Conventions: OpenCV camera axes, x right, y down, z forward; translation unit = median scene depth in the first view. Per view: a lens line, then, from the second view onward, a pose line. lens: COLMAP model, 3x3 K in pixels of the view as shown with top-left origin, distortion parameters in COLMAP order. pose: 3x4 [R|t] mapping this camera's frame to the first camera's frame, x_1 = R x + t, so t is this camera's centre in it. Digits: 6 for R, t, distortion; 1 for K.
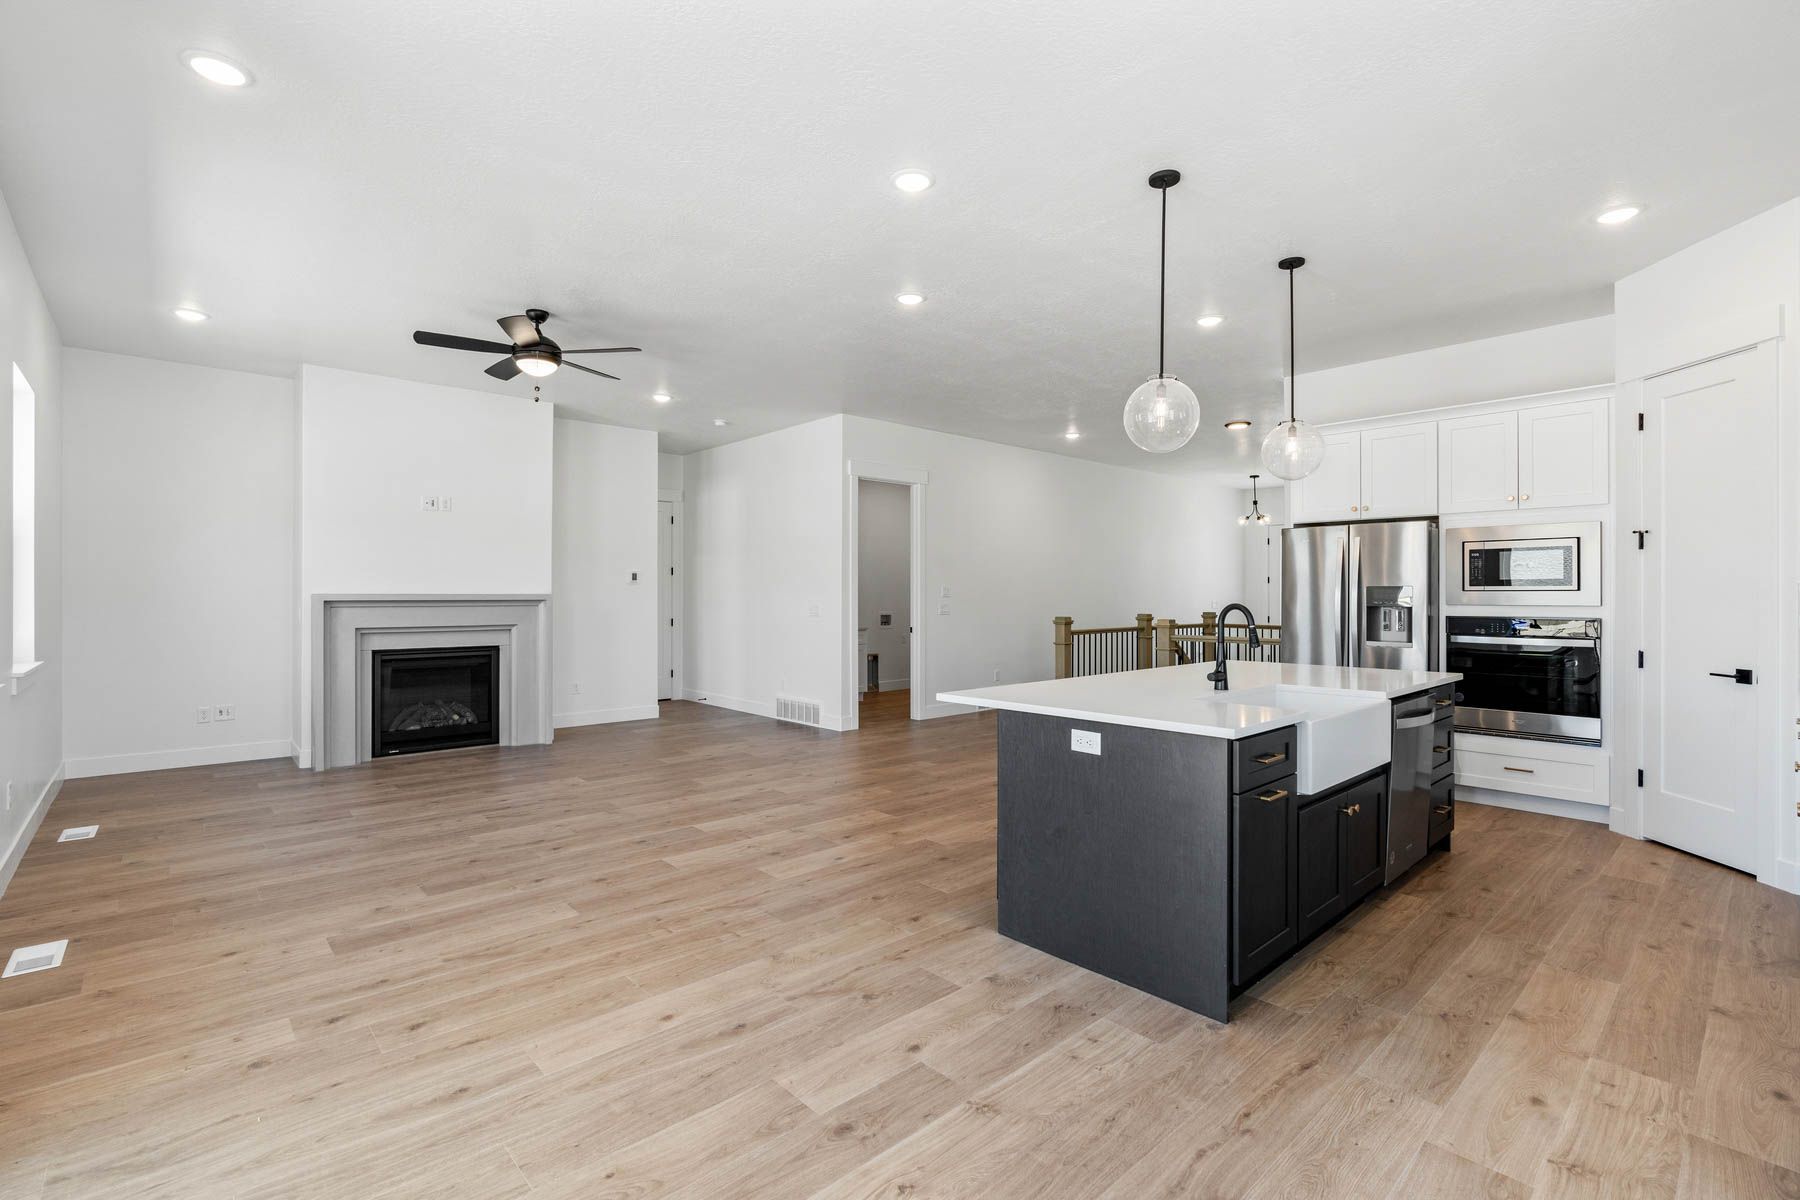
lens RADIAL K [[814.8, 0, 904.1], [0, 814.8, 594.1], [0, 0, 1]] dist [0.001936, 0.000450]
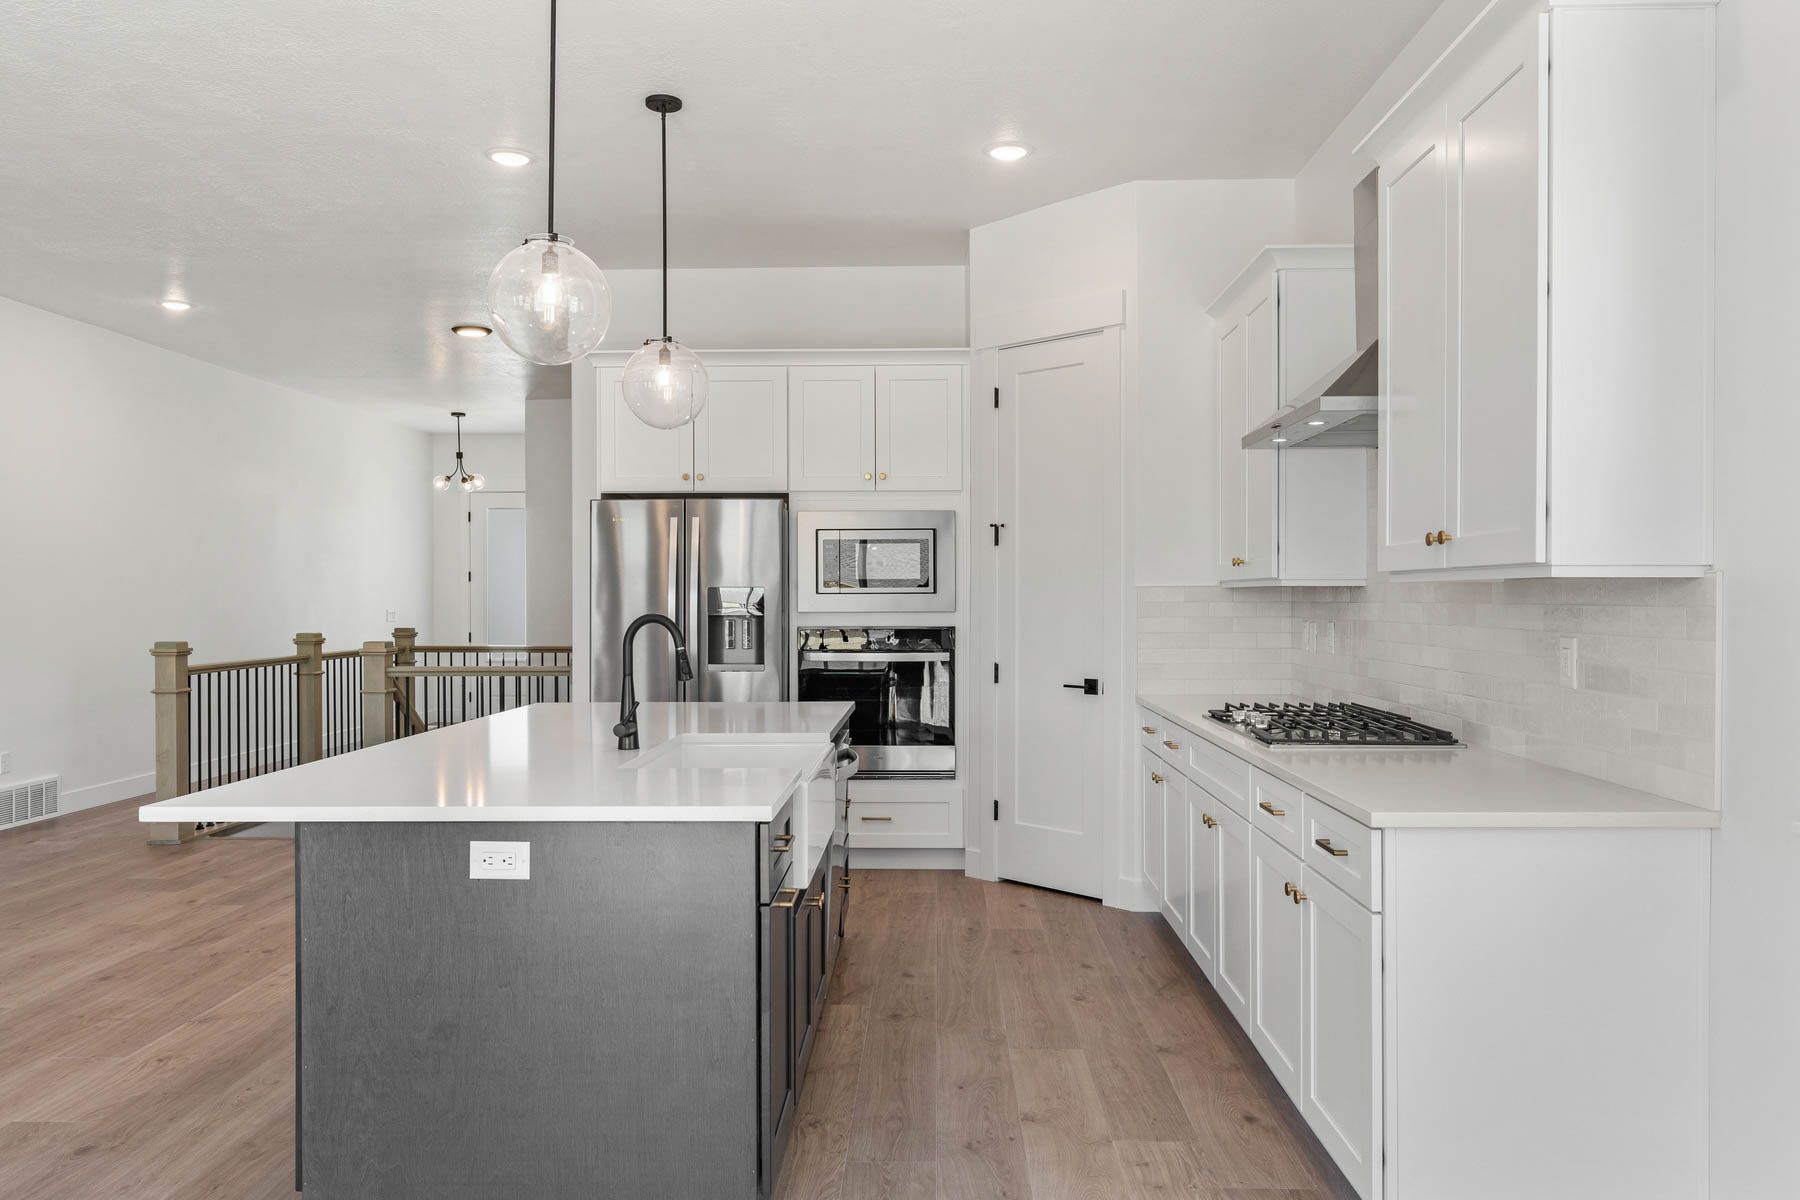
lens RADIAL K [[1296.4, 0, 897.5], [0, 1296.4, 608.0], [0, 0, 1]] dist [0.003594, 0.000435]
pose [[0.701567, -0.007892, 0.712560, -0.139518], [0.002608, 0.999960, 0.008508, -0.000937], [-0.712599, -0.004111, 0.701560, 0.105313]]
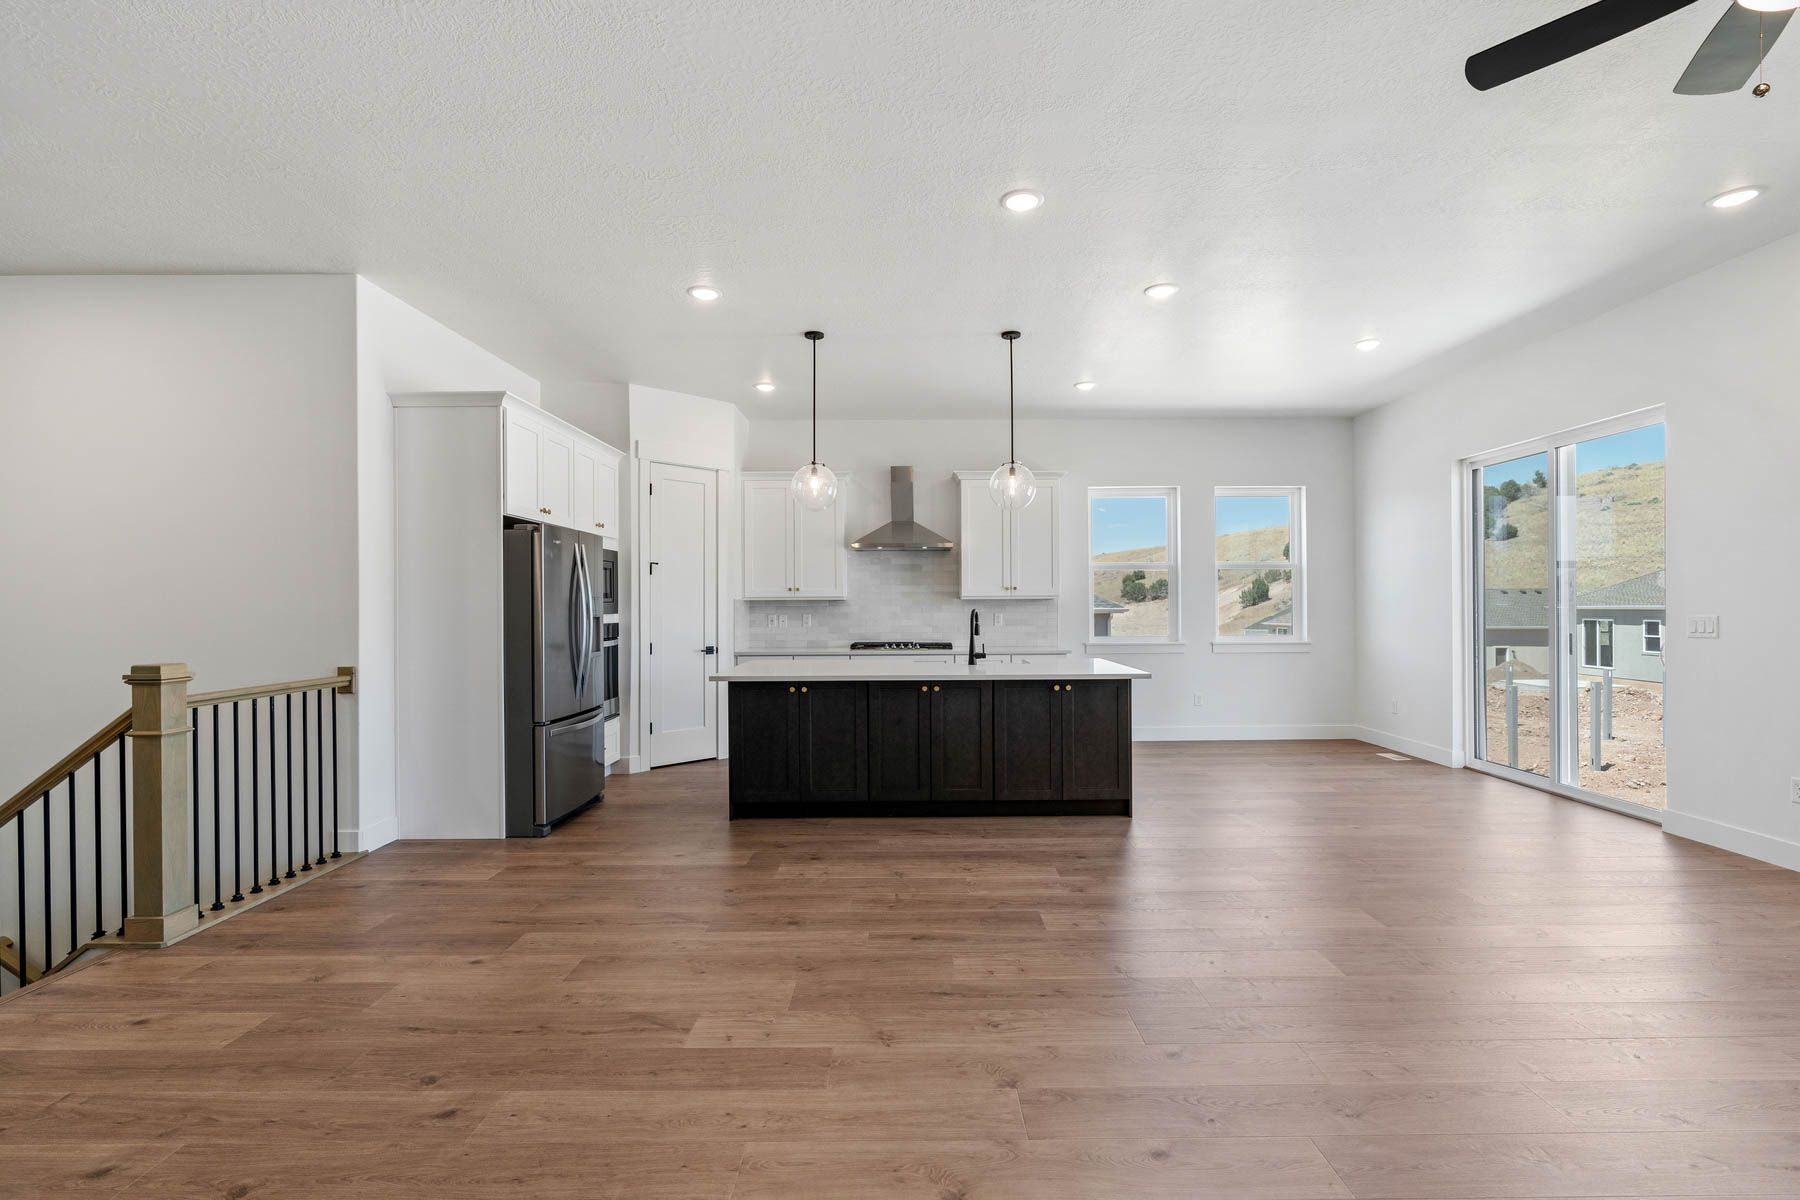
lens RADIAL K [[814.1, 0, 915.4], [0, 814.1, 617.0], [0, 0, 1]] dist [-0.003403, -0.000033]
pose [[-0.739955, -0.008779, 0.672599, -0.430245], [0.003344, 0.999854, 0.016729, -0.000776], [-0.672648, 0.014627, -0.739818, 1.671914]]
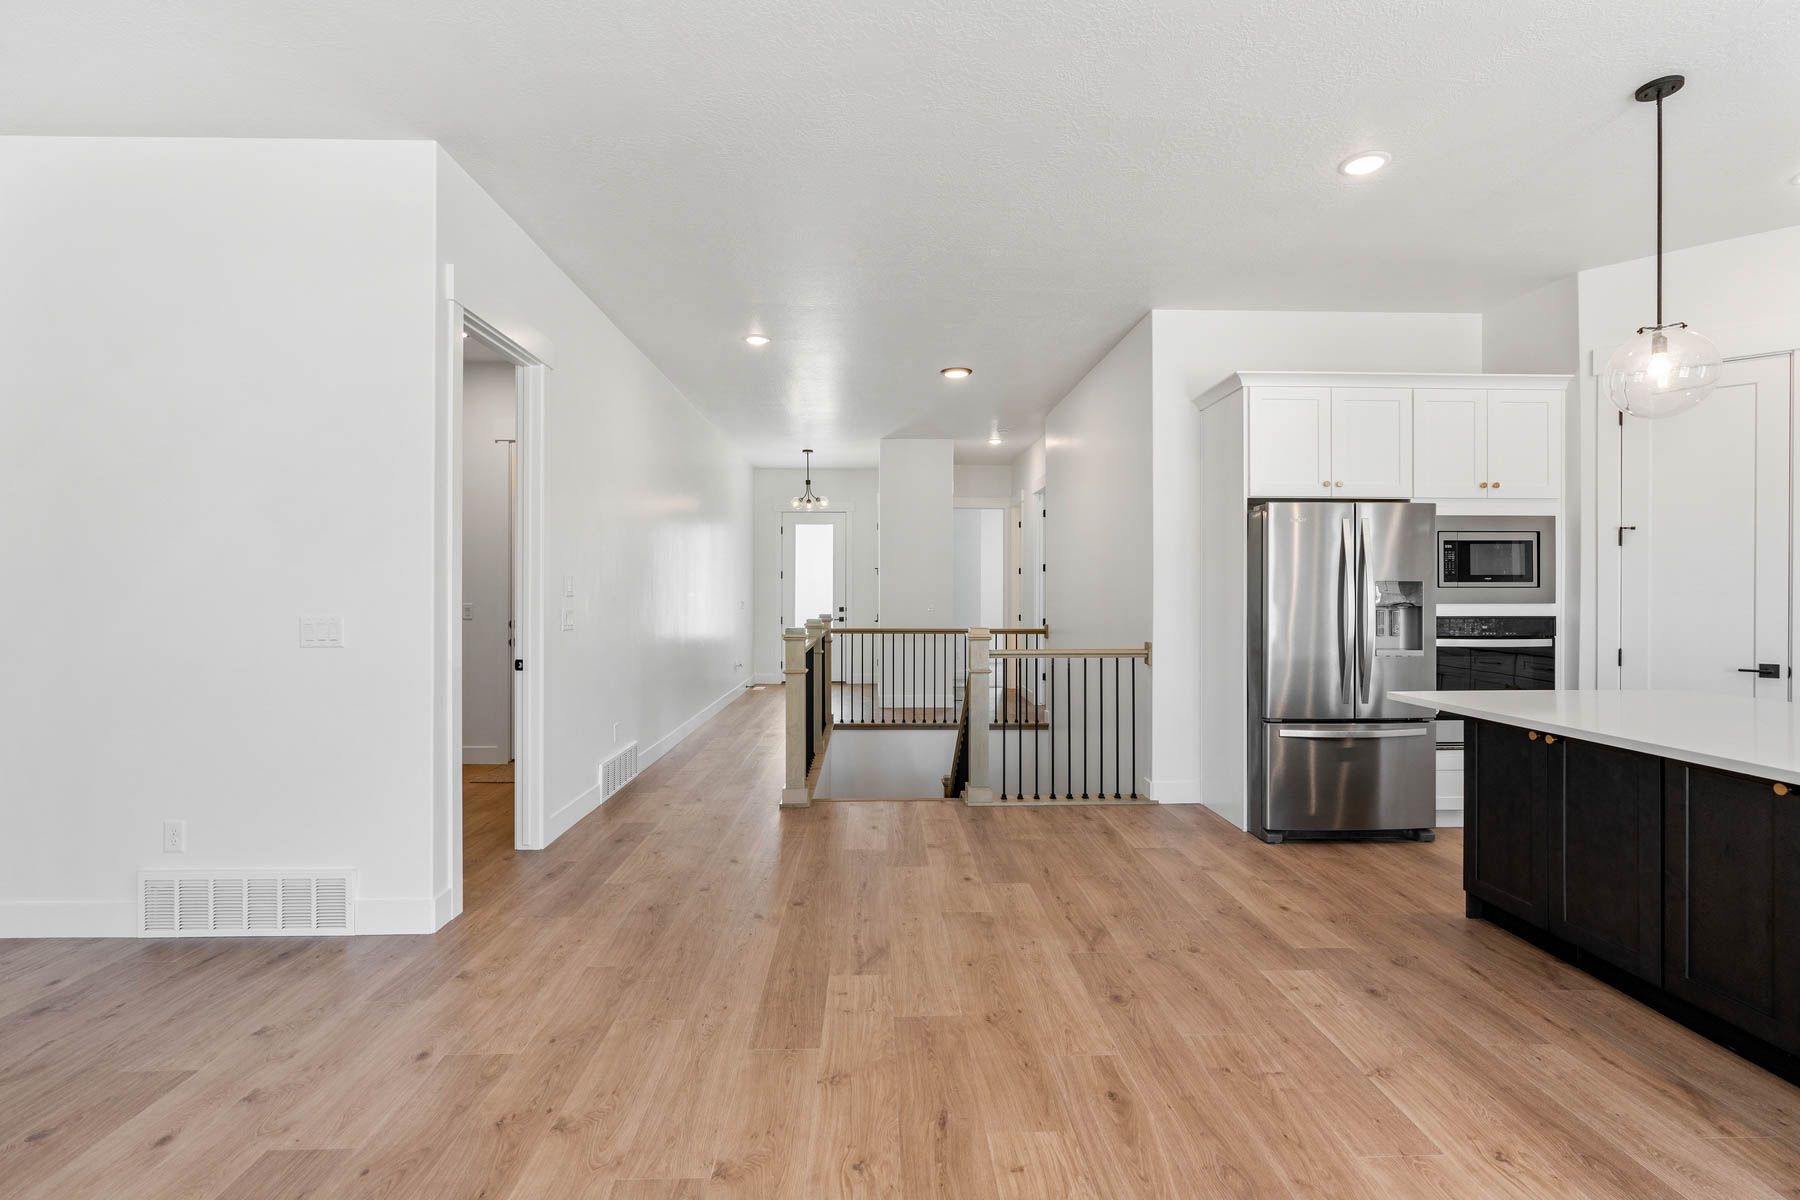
lens RADIAL K [[822.2, 0, 900.0], [0, 822.2, 600.0], [0, 0, 1]] dist [-0.006131, -0.000527]
pose [[0.653763, -0.010036, 0.756633, -0.394579], [0.000776, 0.999920, 0.012593, -0.002342], [-0.756699, -0.007646, 0.653719, 0.954190]]
